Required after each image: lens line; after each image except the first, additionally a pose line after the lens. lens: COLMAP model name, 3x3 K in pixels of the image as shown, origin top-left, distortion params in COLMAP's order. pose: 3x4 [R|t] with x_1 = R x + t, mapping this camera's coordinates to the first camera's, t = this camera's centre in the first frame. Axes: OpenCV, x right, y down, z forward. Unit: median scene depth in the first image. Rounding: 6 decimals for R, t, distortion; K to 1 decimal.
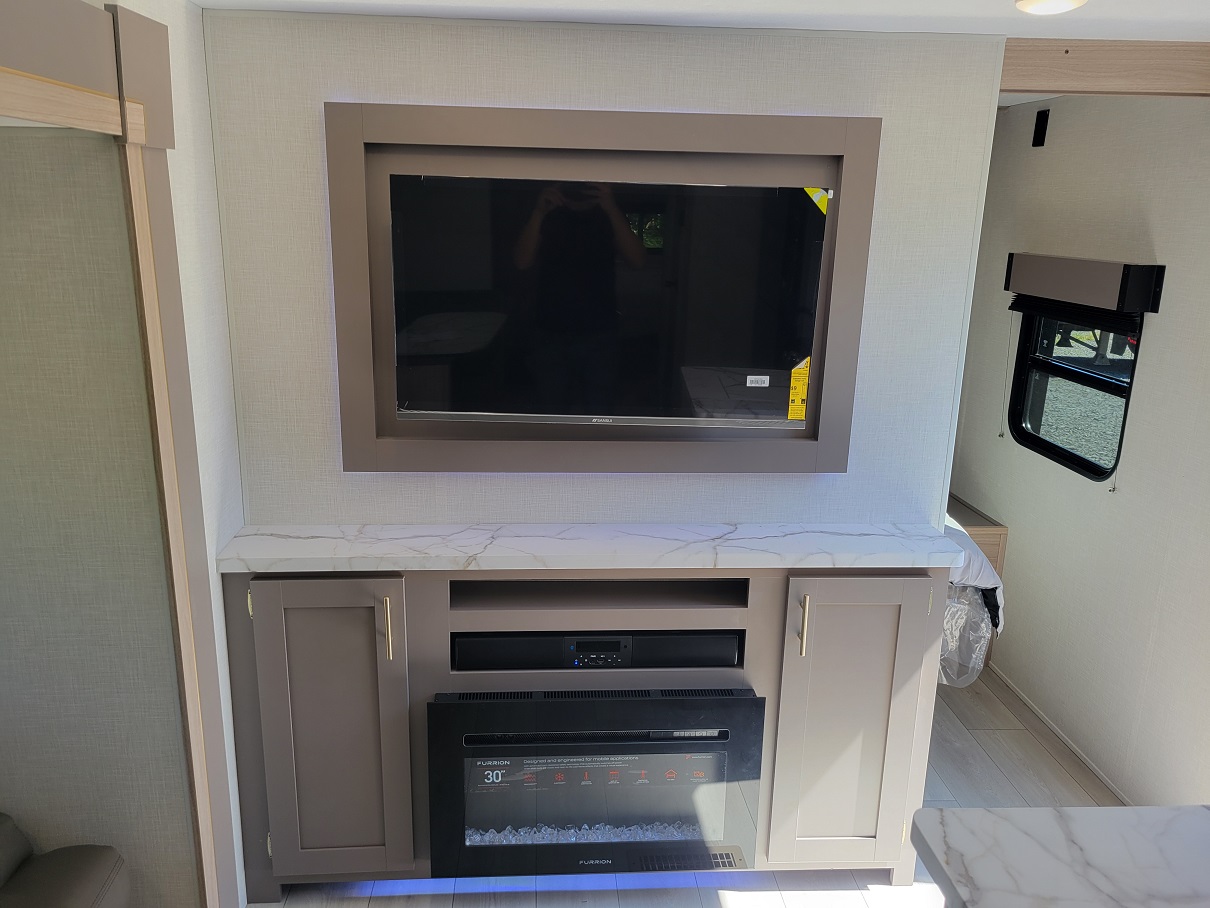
lens RADIAL K [[910.6, 0, 601.0], [0, 910.6, 446.2], [0, 0, 1]] dist [0.055421, -0.048086]
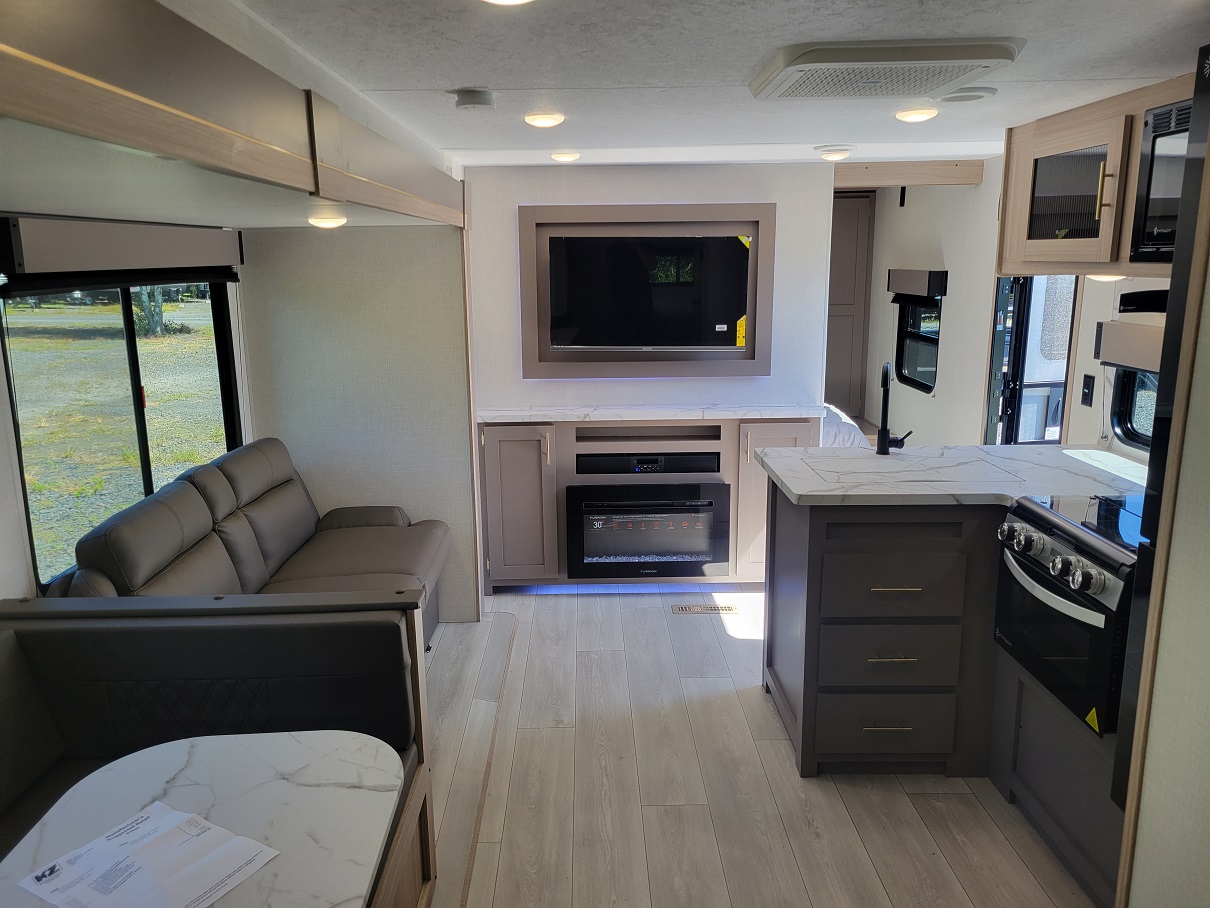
lens RADIAL K [[910.6, 0, 601.0], [0, 910.6, 446.2], [0, 0, 1]] dist [0.055421, -0.048086]
pose [[0.998298, -0.019554, -0.054939, 0.005303], [0.016839, 0.998634, -0.049455, 0.285417], [0.055831, 0.048446, 0.997264, -1.042814]]
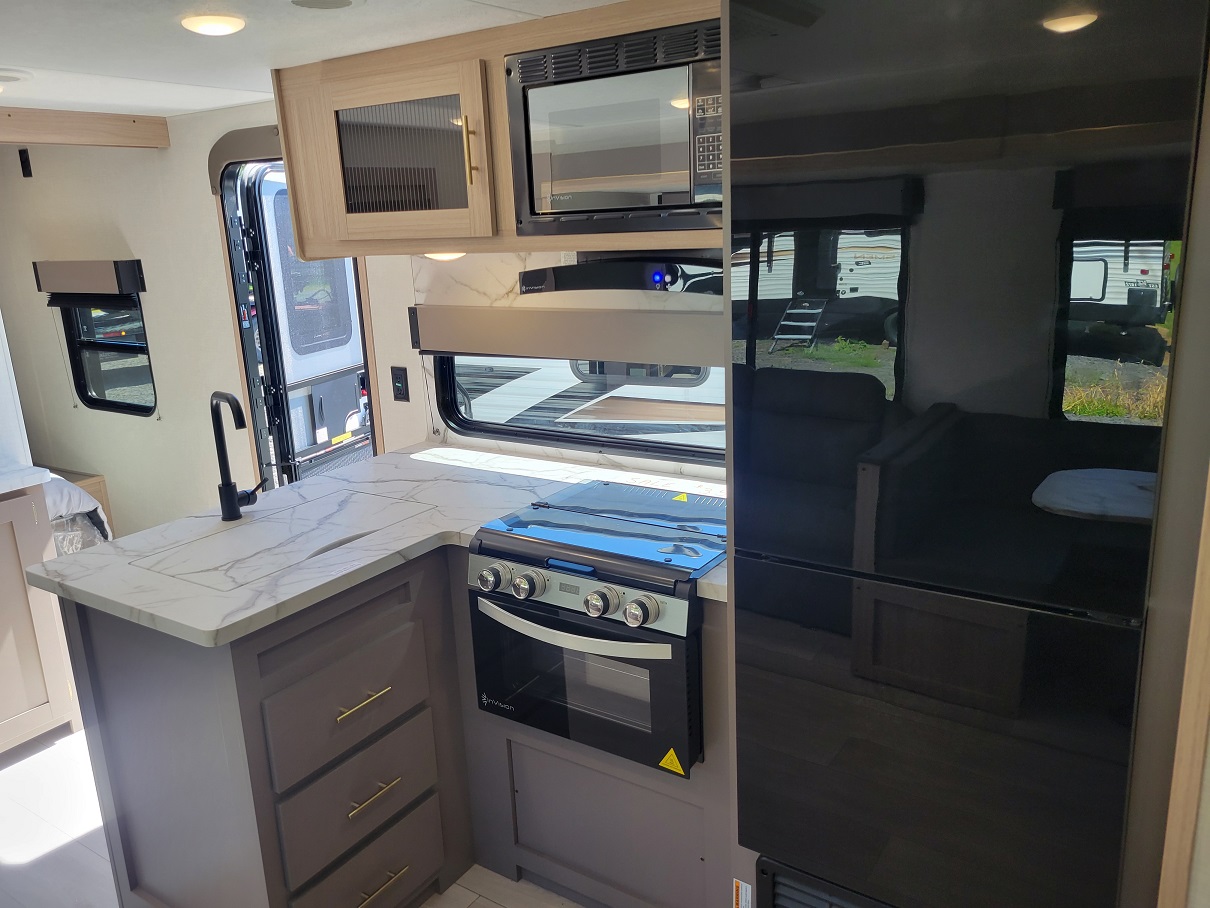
lens RADIAL K [[910.6, 0, 601.0], [0, 910.6, 446.2], [0, 0, 1]] dist [0.055421, -0.048086]
pose [[0.608811, -0.242750, 0.755263, -0.141563], [0.255687, 0.961272, 0.102856, 0.149381], [-0.750982, 0.130491, 0.647301, -0.539874]]
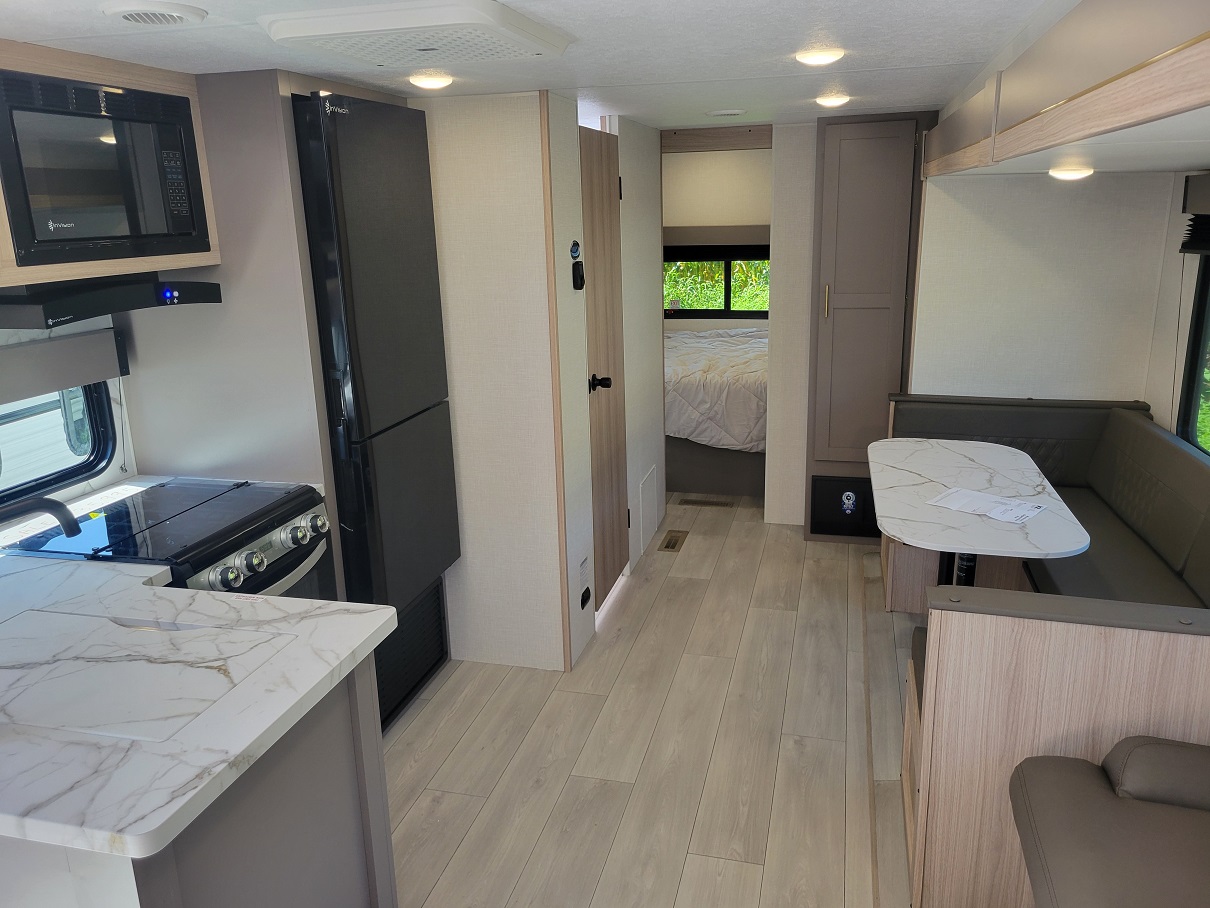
lens RADIAL K [[910.6, 0, 601.0], [0, 910.6, 446.2], [0, 0, 1]] dist [0.055421, -0.048086]
pose [[-0.946715, -0.076503, 0.312855, -0.220882], [0.088683, 0.871910, 0.481569, -0.218052], [-0.309623, 0.483653, -0.818666, 0.774984]]
